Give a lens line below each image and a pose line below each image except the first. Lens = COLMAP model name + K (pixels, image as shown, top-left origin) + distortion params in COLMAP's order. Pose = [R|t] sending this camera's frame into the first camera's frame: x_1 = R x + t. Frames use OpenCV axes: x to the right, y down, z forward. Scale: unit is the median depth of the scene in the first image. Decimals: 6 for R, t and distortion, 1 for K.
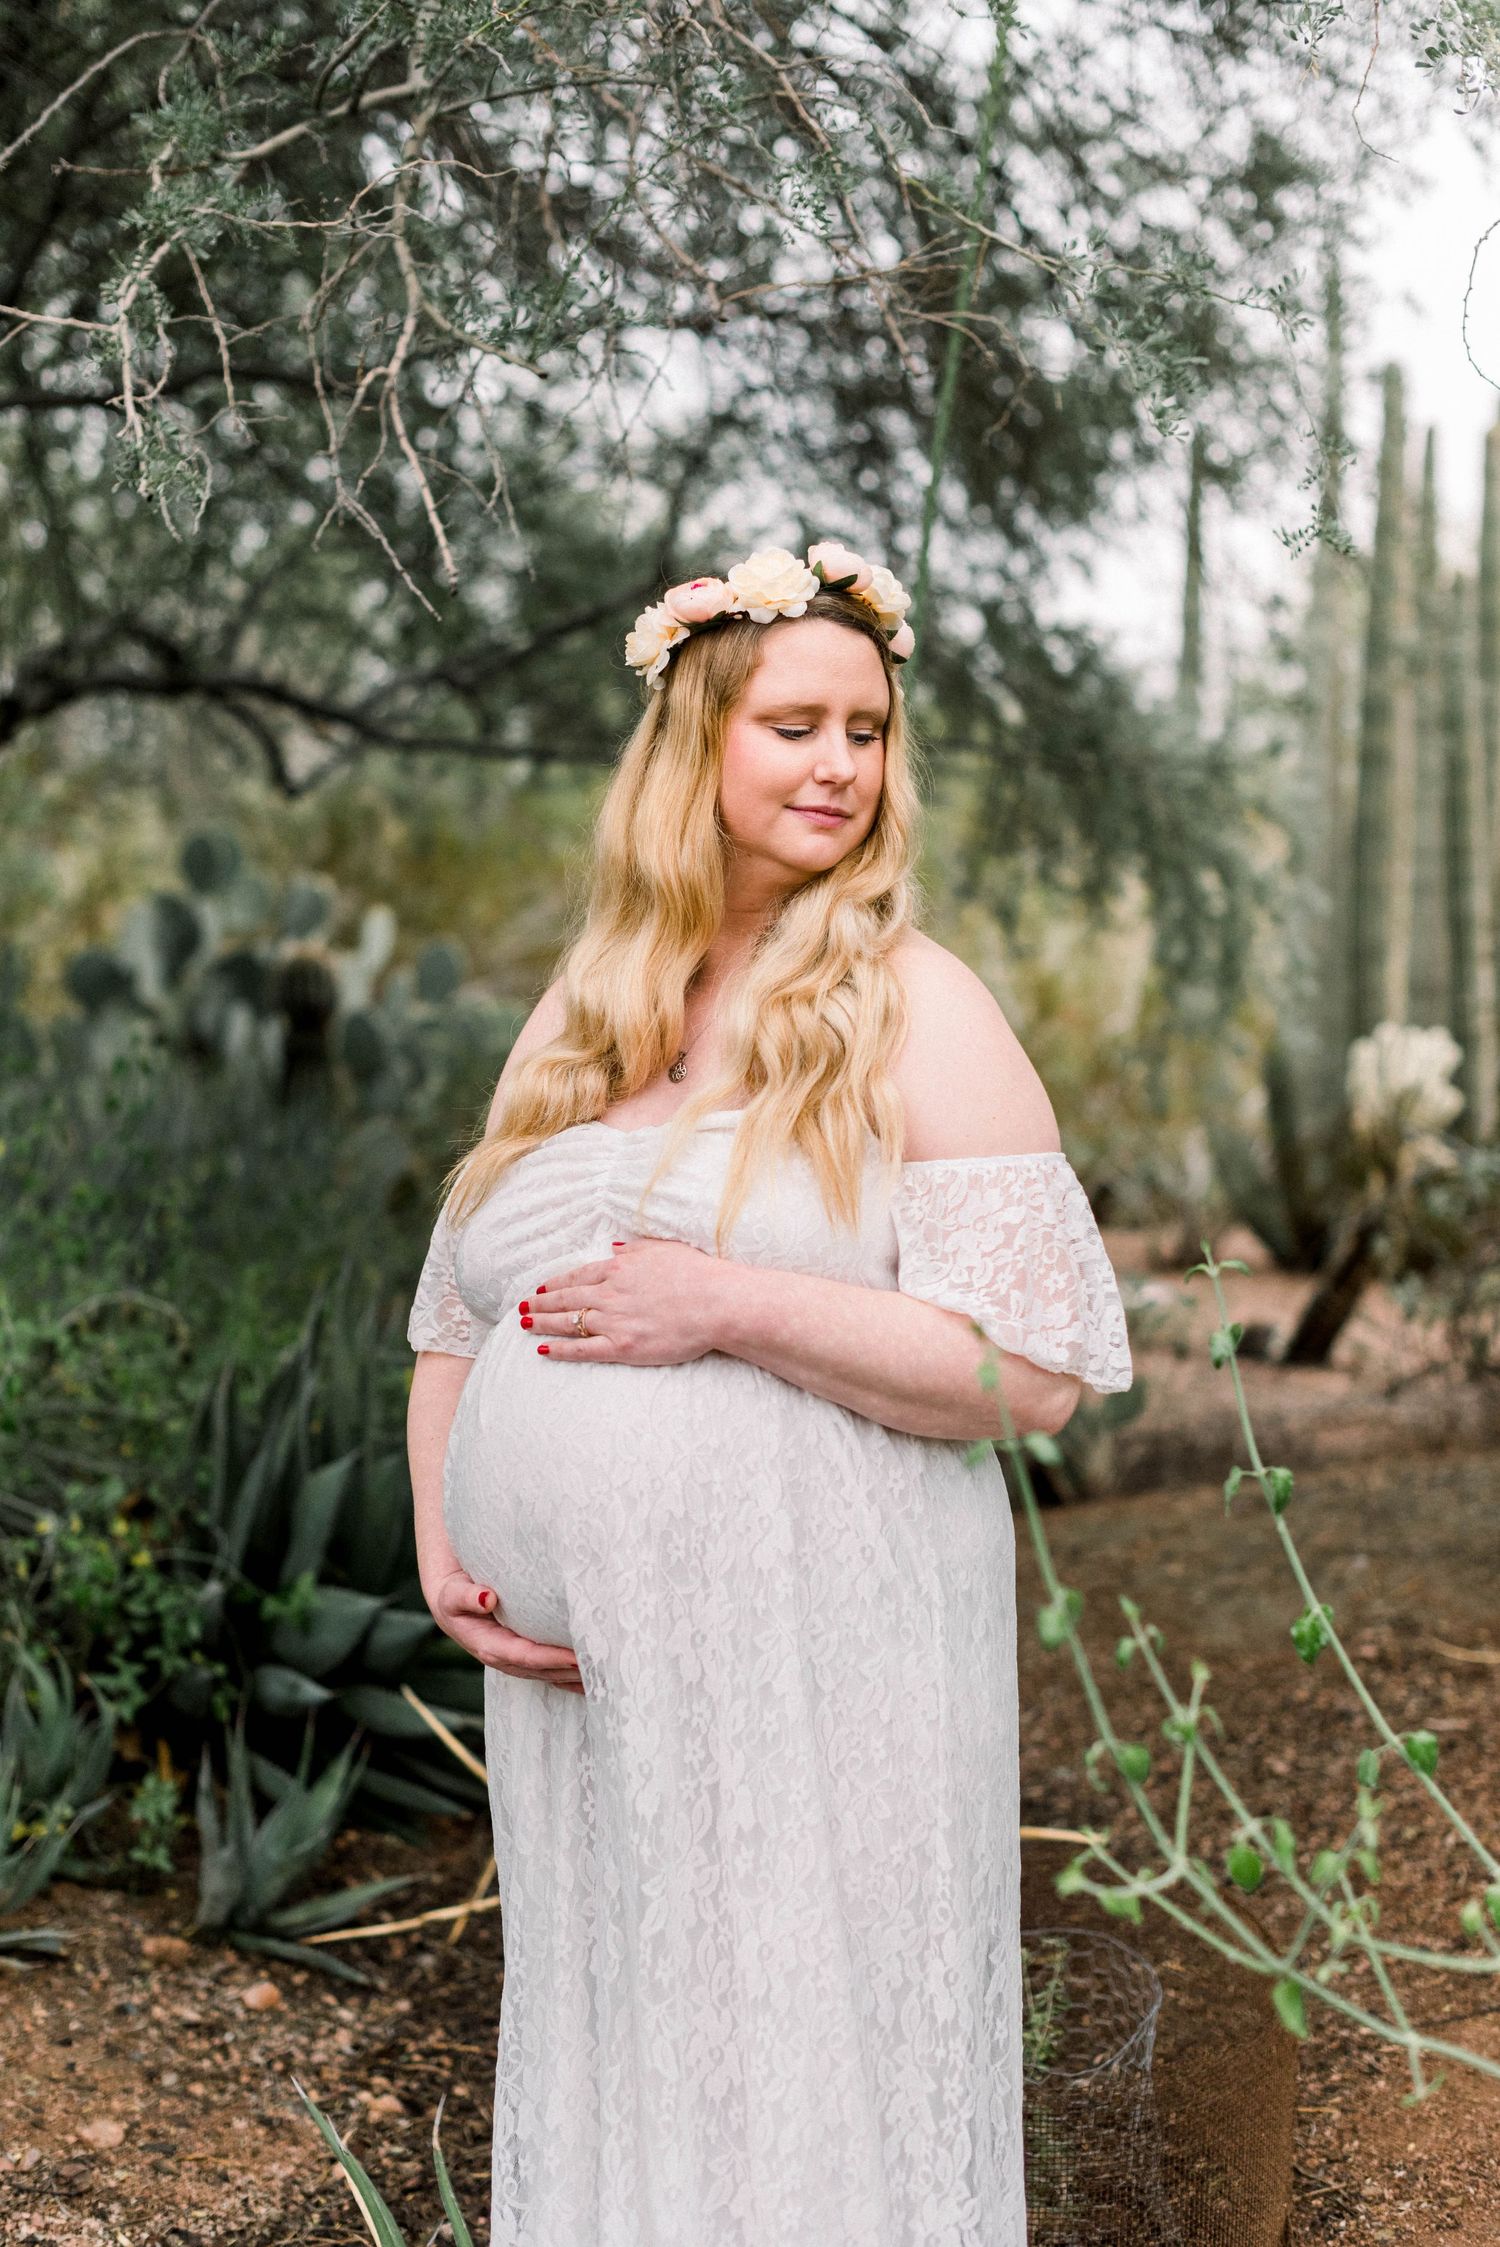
lens RADIAL K [[3263.9, 0, 695.0], [0, 3263.9, 1158.5], [0, 0, 1]] dist [0.013840, 0.000000]
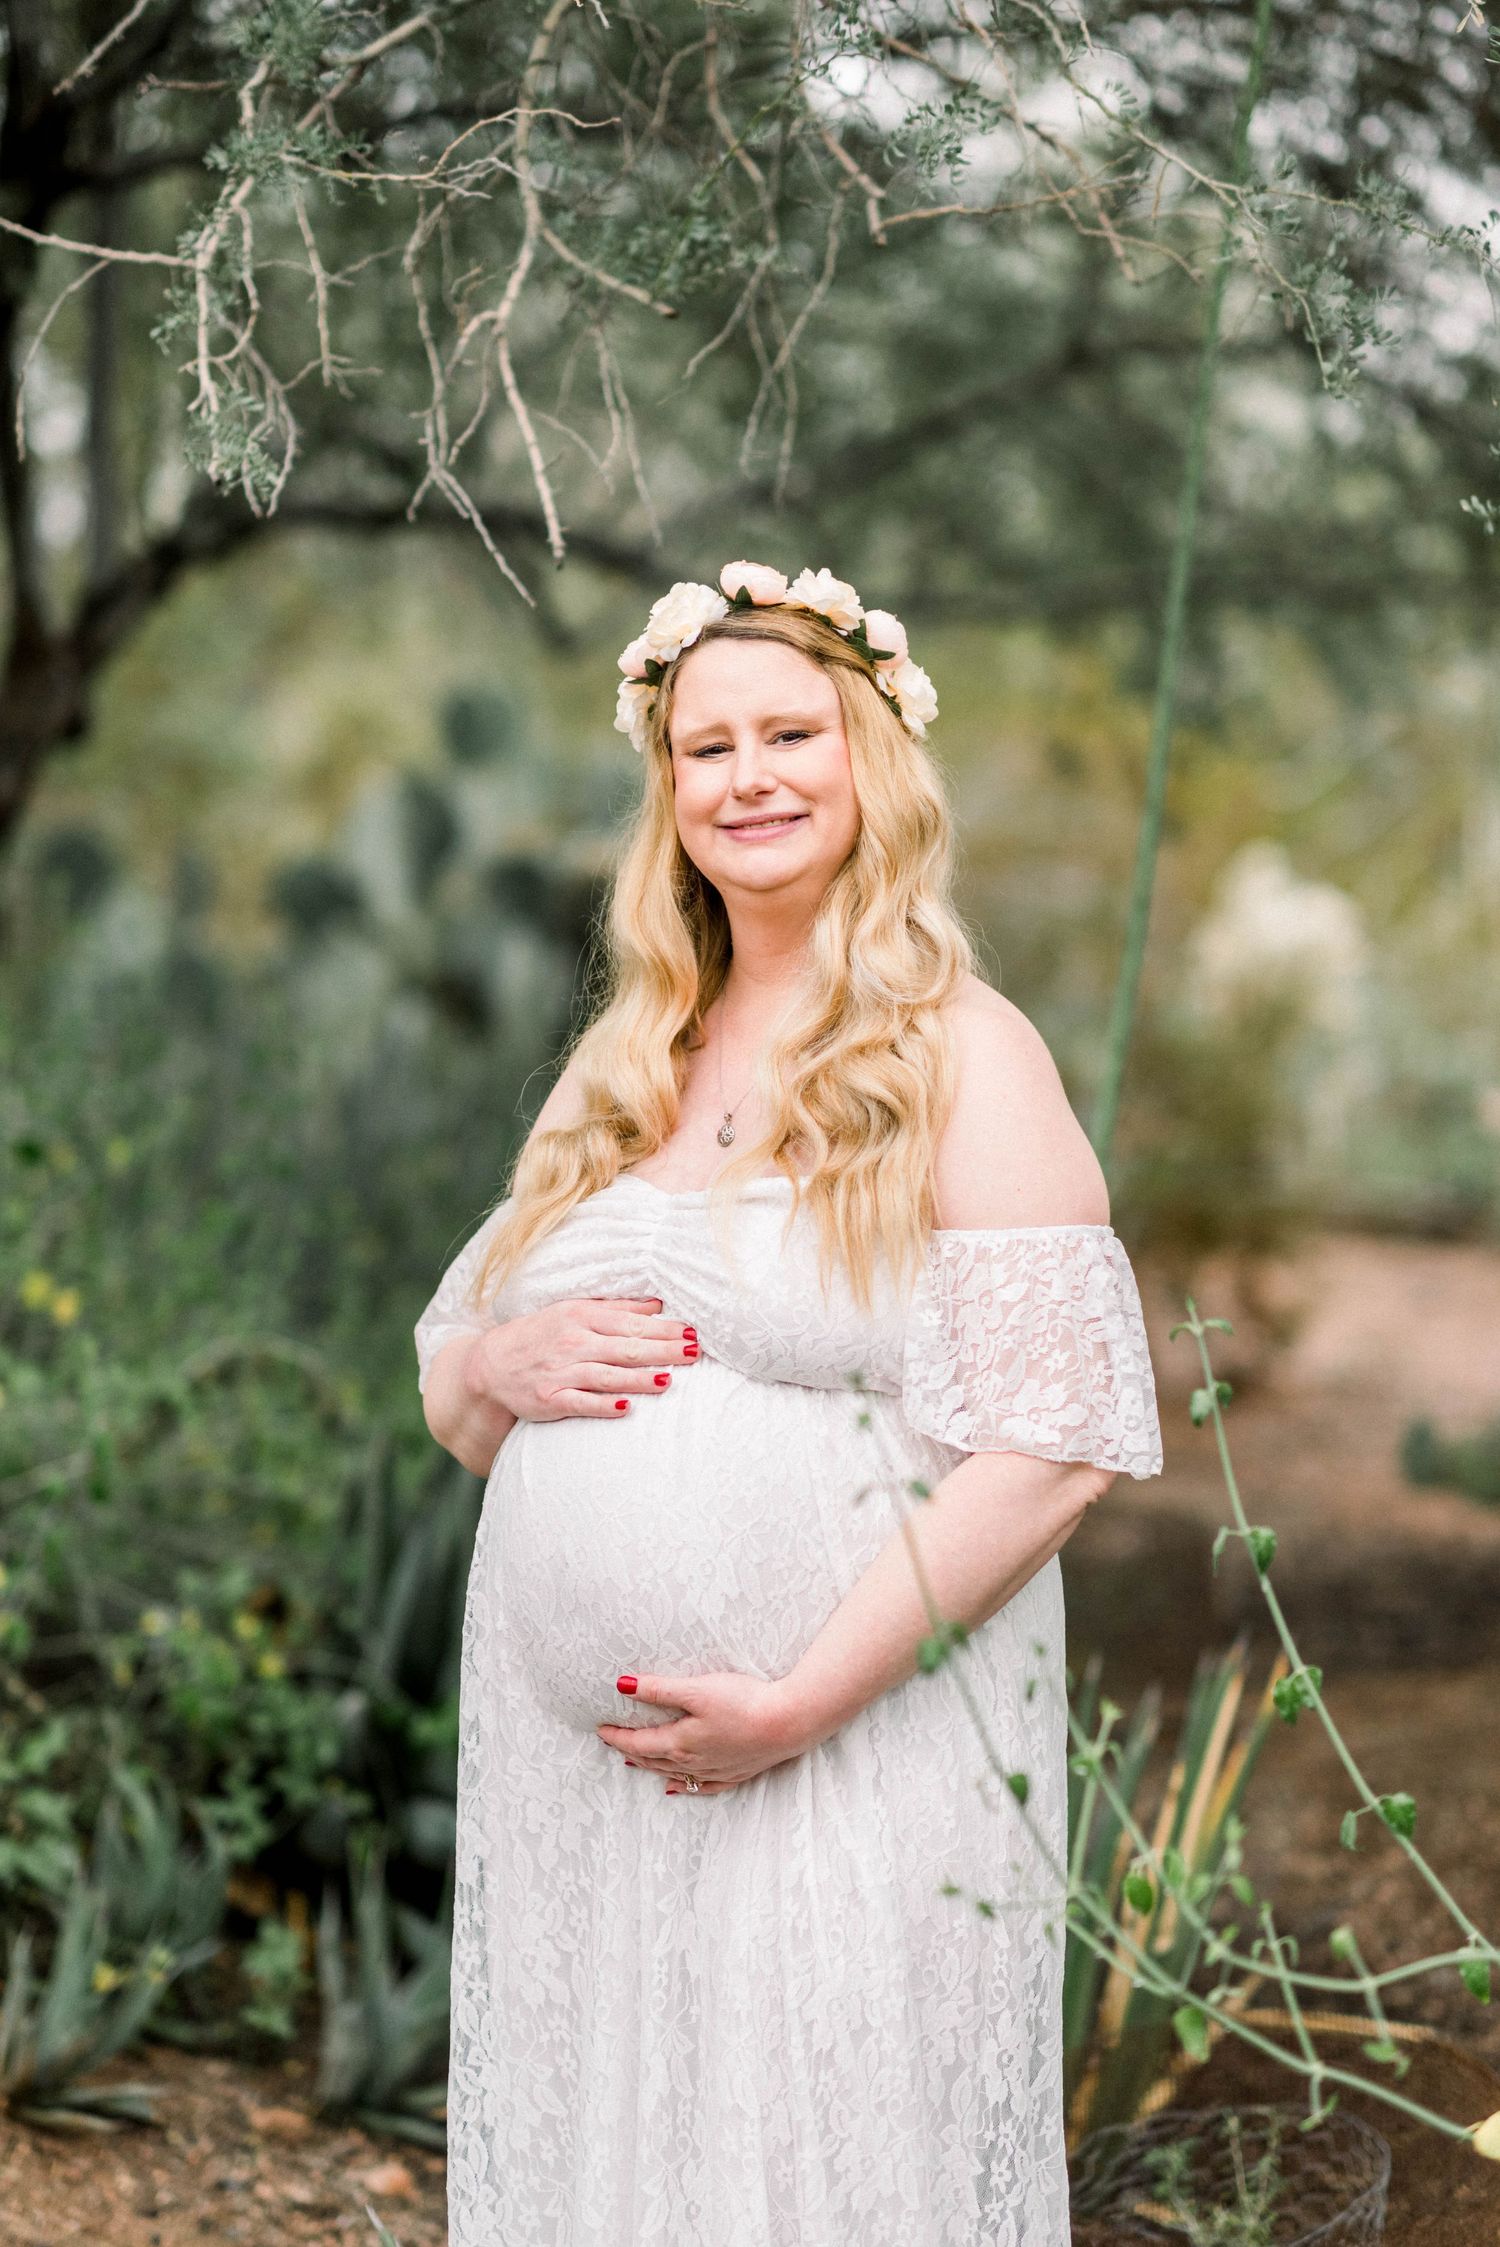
lens RADIAL K [[5402.3, 0, 739.8], [0, 5402.3, 1116.3], [0, 0, 1]] dist [-0.045940, 0.000000]
pose [[0.992922, 0.011055, -0.118251, 0.113870], [-0.011448, 0.999931, -0.002653, -0.013389], [0.118213, 0.003988, 0.992980, -0.352277]]
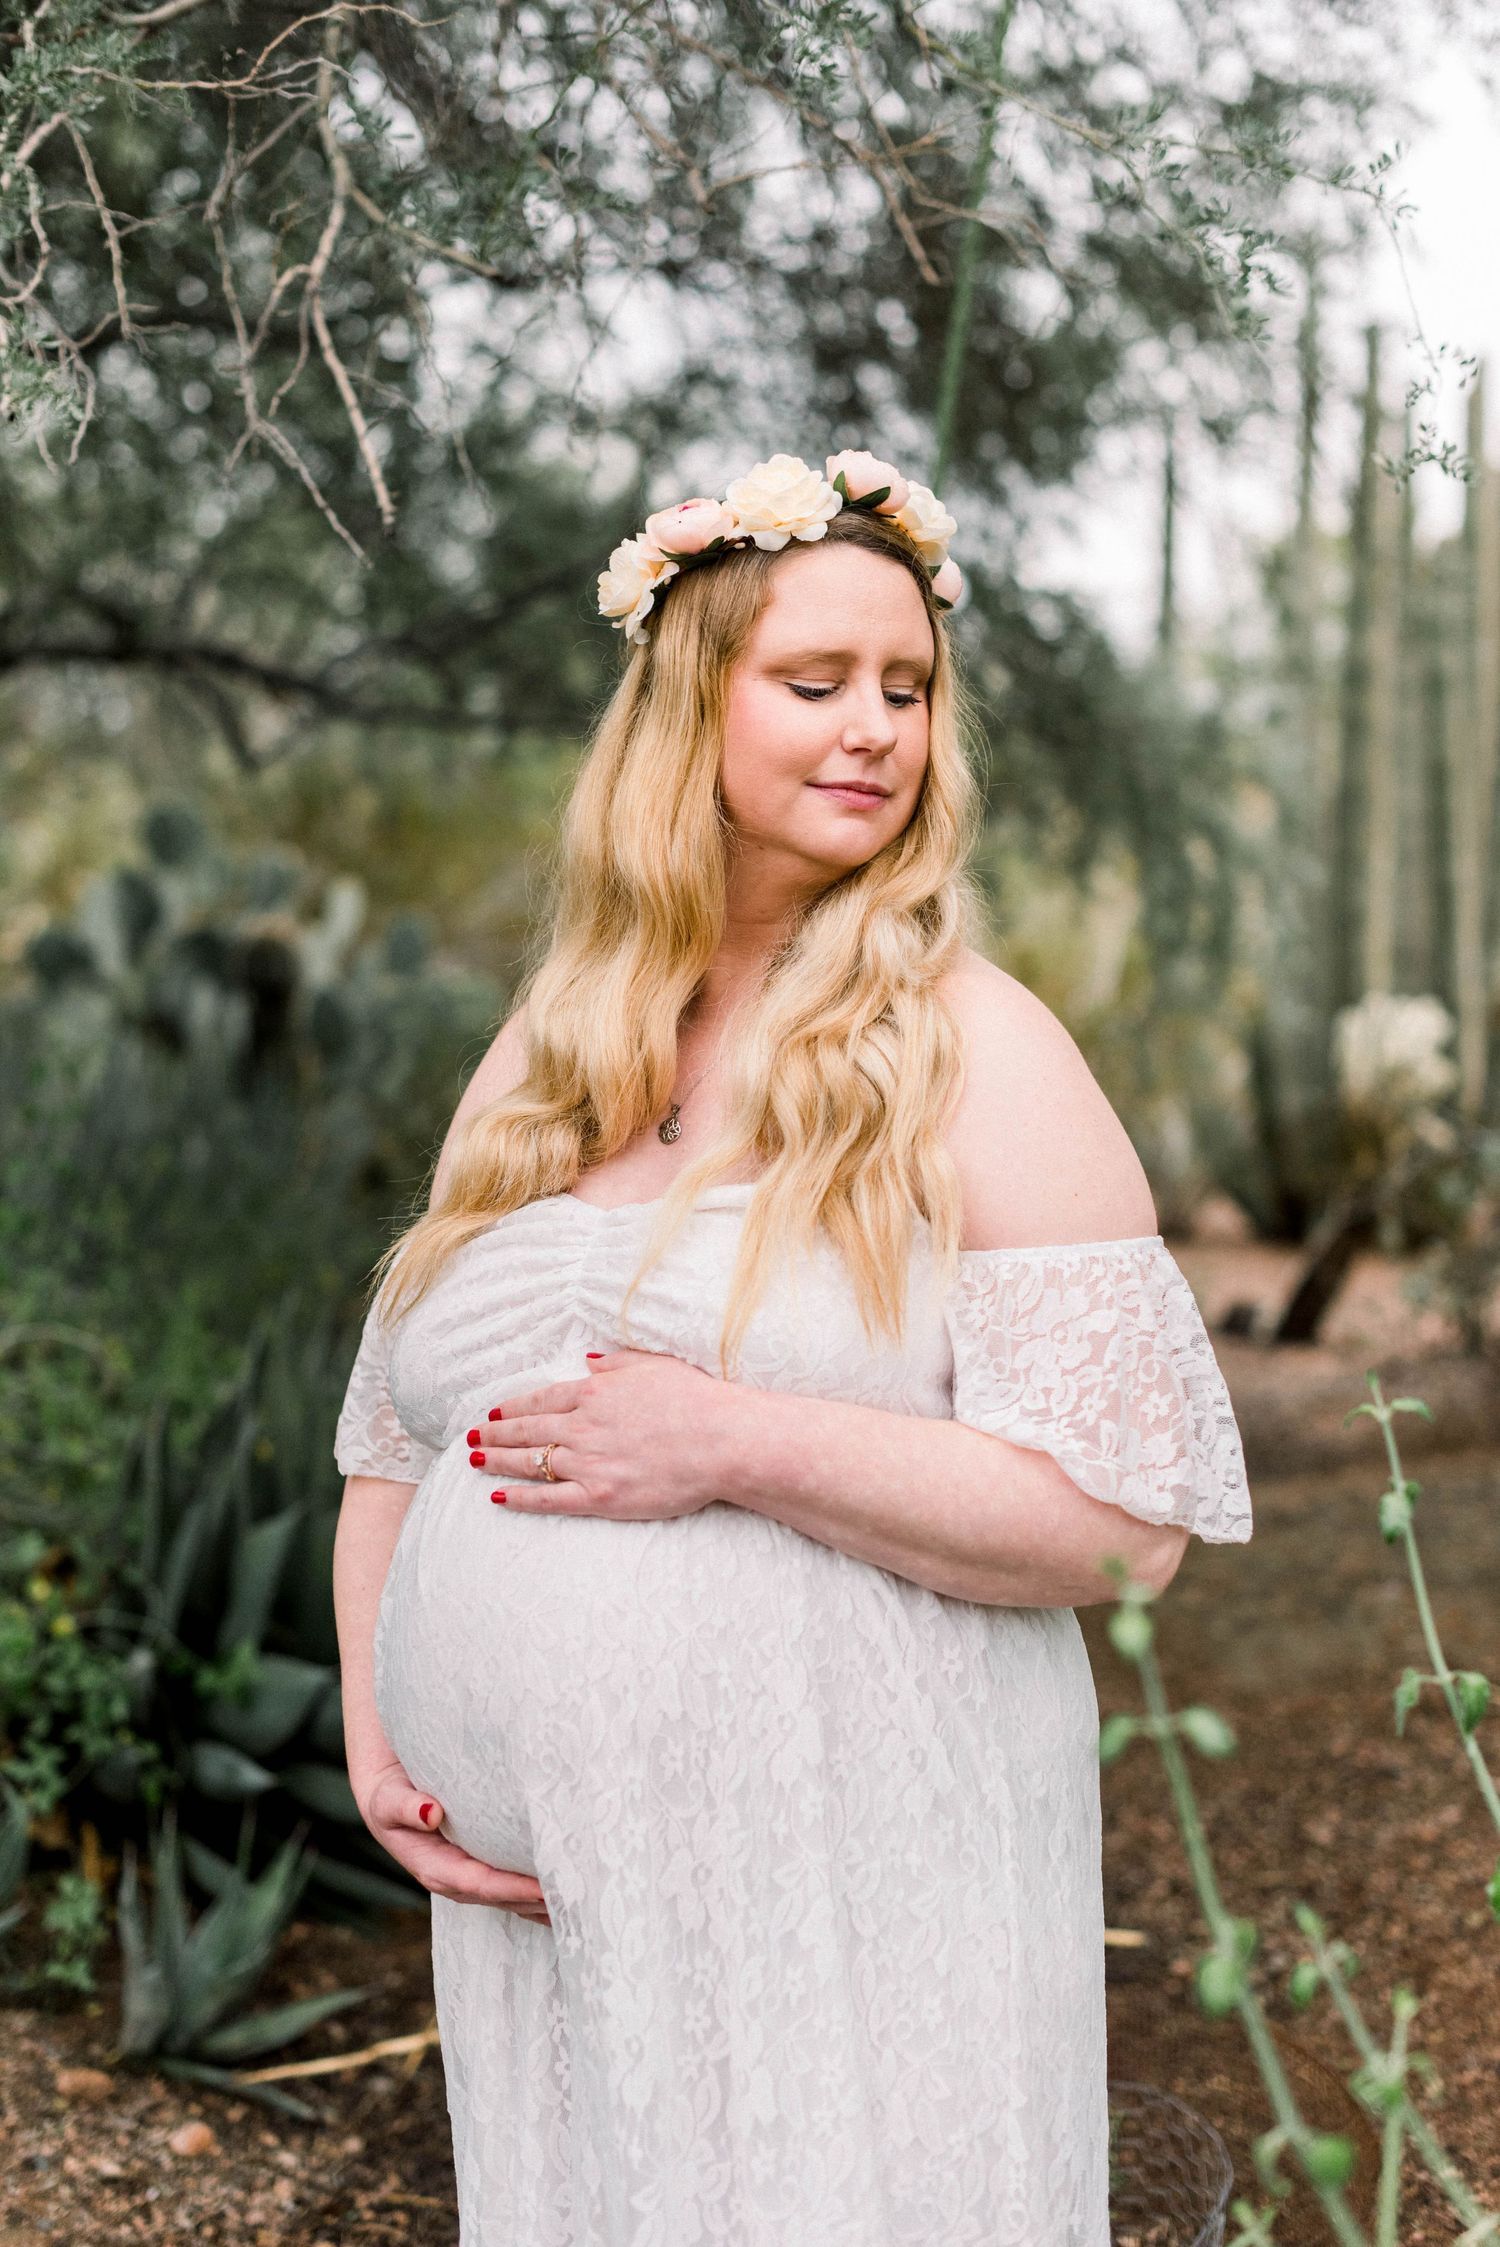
lens RADIAL K [[3140.1, 0, 711.8], [0, 3140.1, 1127.4], [0, 0, 1]] dist [0.032917, 0.000000]
pose [[0.999876, -0.005385, 0.014768, -0.003683], [0.005307, 0.999972, 0.005303, -0.019279], [-0.014796, -0.005224, 0.999877, 0.146473]]
